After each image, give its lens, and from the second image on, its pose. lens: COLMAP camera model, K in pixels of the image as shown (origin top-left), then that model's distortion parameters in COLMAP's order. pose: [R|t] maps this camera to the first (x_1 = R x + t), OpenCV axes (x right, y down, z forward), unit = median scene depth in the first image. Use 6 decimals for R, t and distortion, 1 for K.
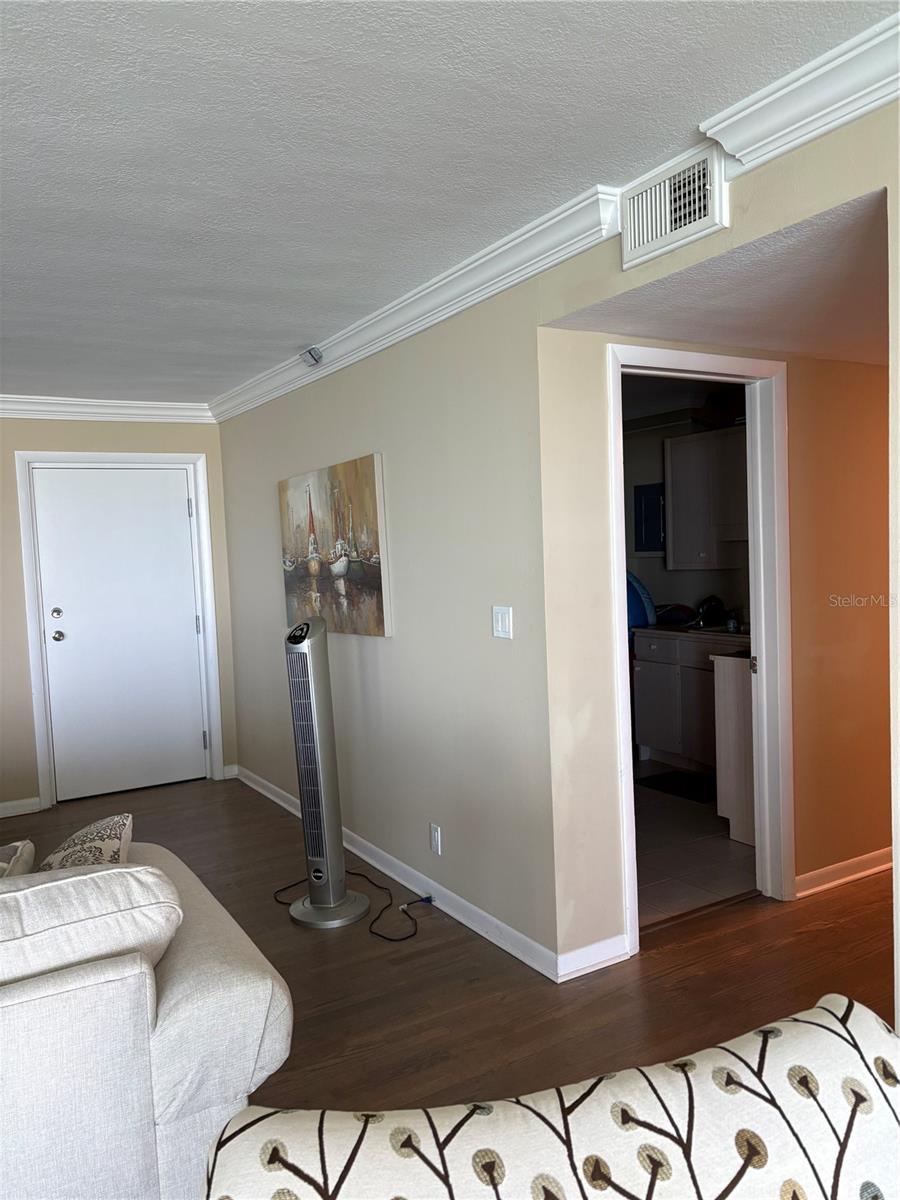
lens RADIAL K [[917.0, 0, 453.9], [0, 917.0, 618.6], [0, 0, 1]] dist [0.097080, -0.002472]
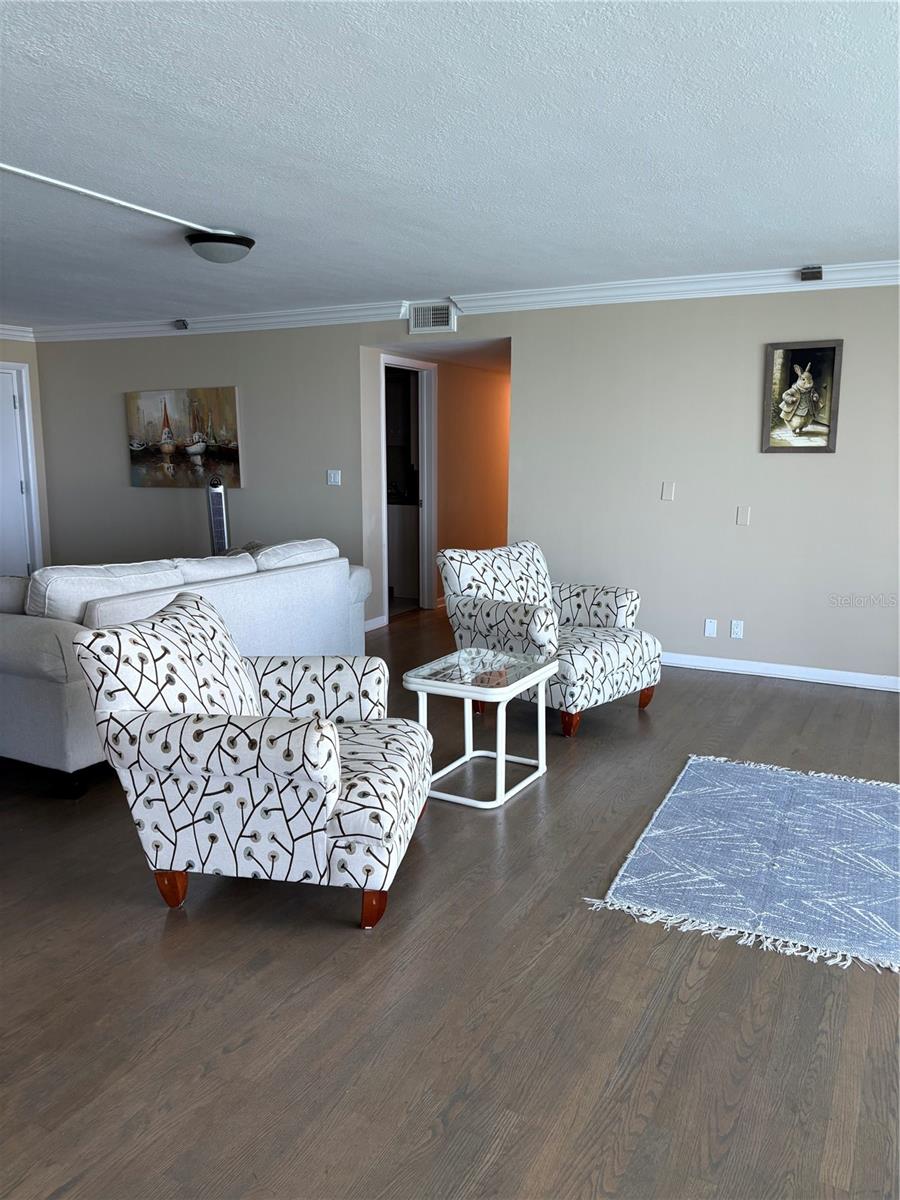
lens RADIAL K [[908.4, 0, 445.1], [0, 908.4, 596.1], [0, 0, 1]] dist [0.043114, -0.005625]
pose [[0.856249, -0.042407, 0.514820, -0.621417], [0.001504, 0.996825, 0.079608, 0.084601], [-0.516562, -0.067390, 0.853594, -0.725917]]
